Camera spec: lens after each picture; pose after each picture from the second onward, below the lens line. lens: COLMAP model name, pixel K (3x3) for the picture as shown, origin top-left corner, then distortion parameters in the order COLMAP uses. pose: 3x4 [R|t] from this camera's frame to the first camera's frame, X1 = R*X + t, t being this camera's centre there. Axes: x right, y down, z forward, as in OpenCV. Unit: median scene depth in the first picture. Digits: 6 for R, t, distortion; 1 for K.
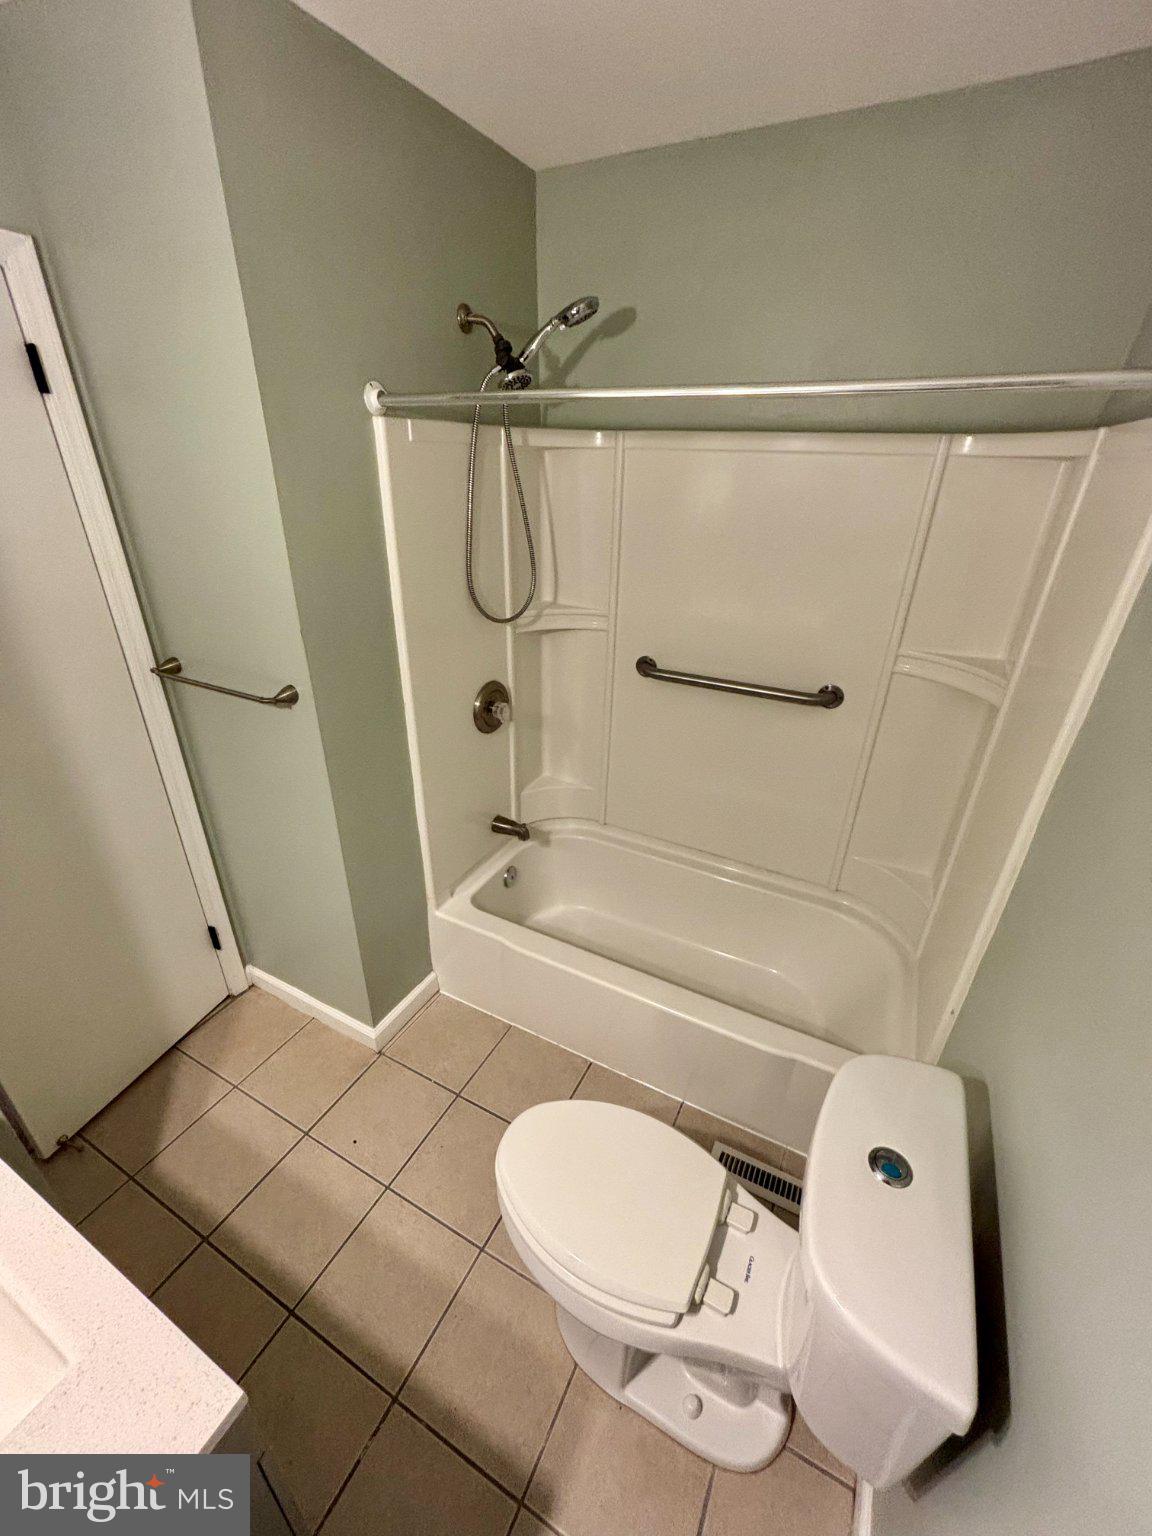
lens RADIAL K [[622.7, 0, 576.0], [0, 622.7, 768.0], [0, 0, 1]] dist [-0.000799, -0.000073]
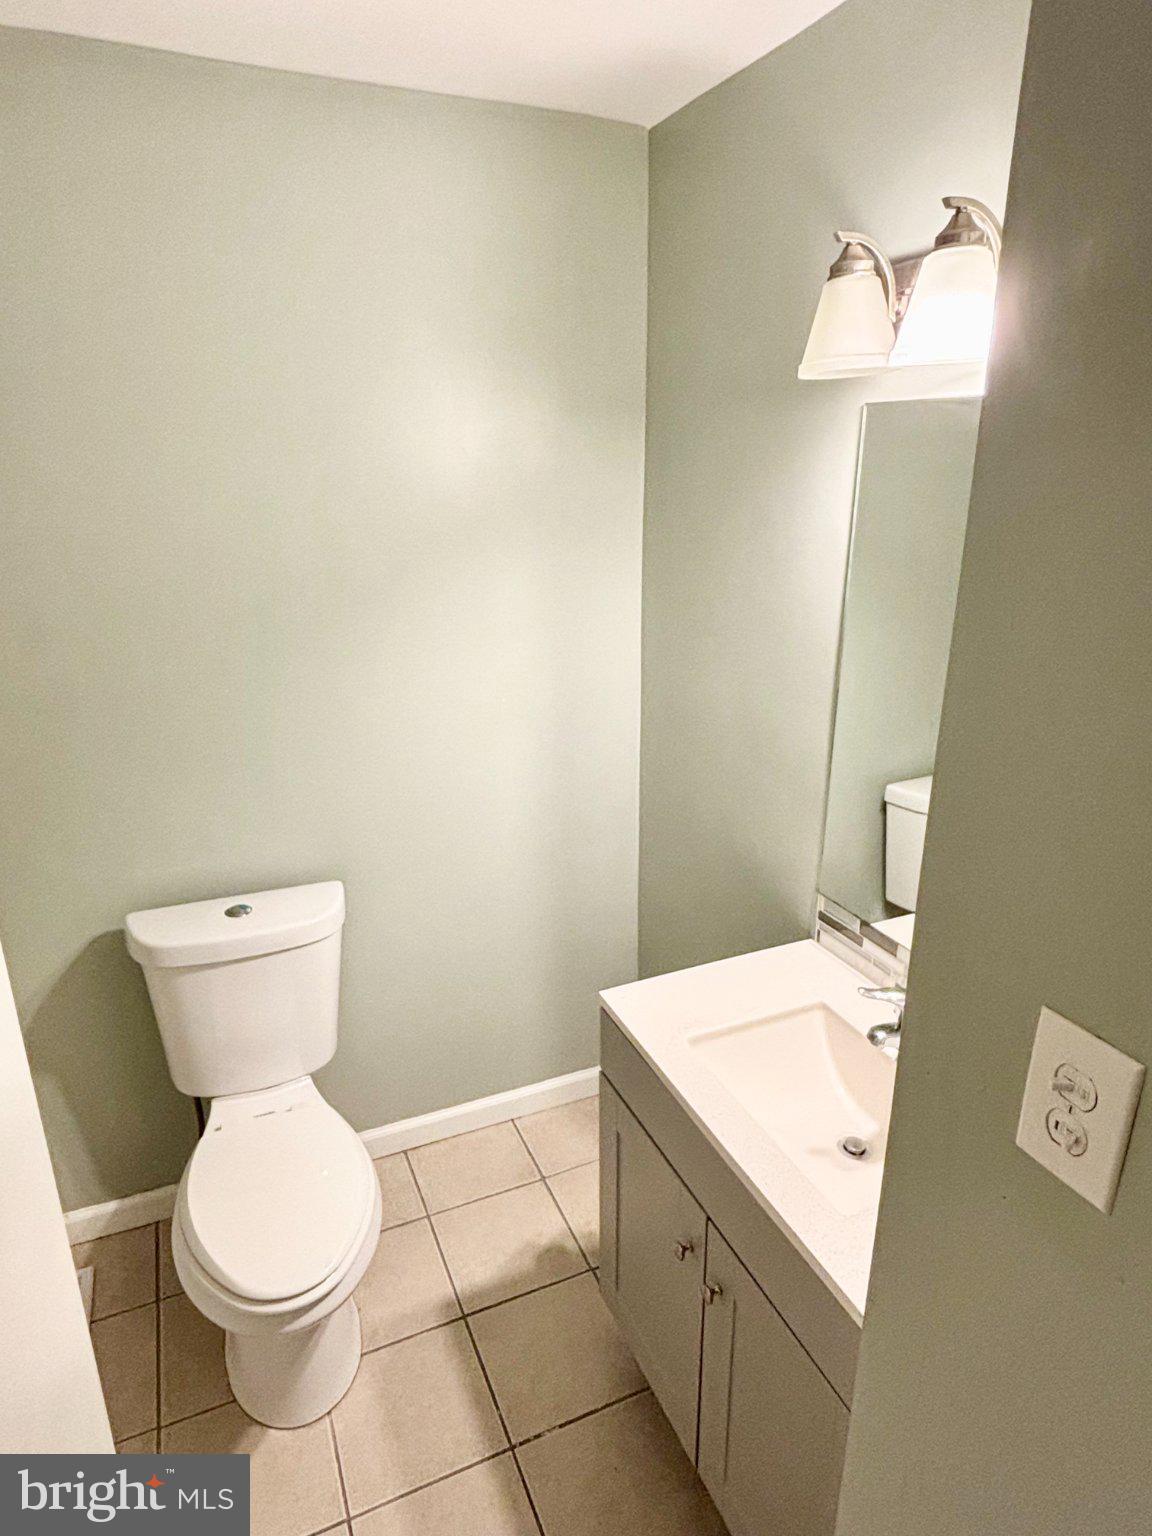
lens RADIAL K [[905.0, 0, 576.0], [0, 905.0, 768.0], [0, 0, 1]] dist [-0.000152, -0.000005]
pose [[-0.783042, -0.215299, 0.583516, -0.959196], [0.271424, 0.725842, 0.632046, -0.558192], [-0.559620, 0.653299, -0.509928, 0.997957]]
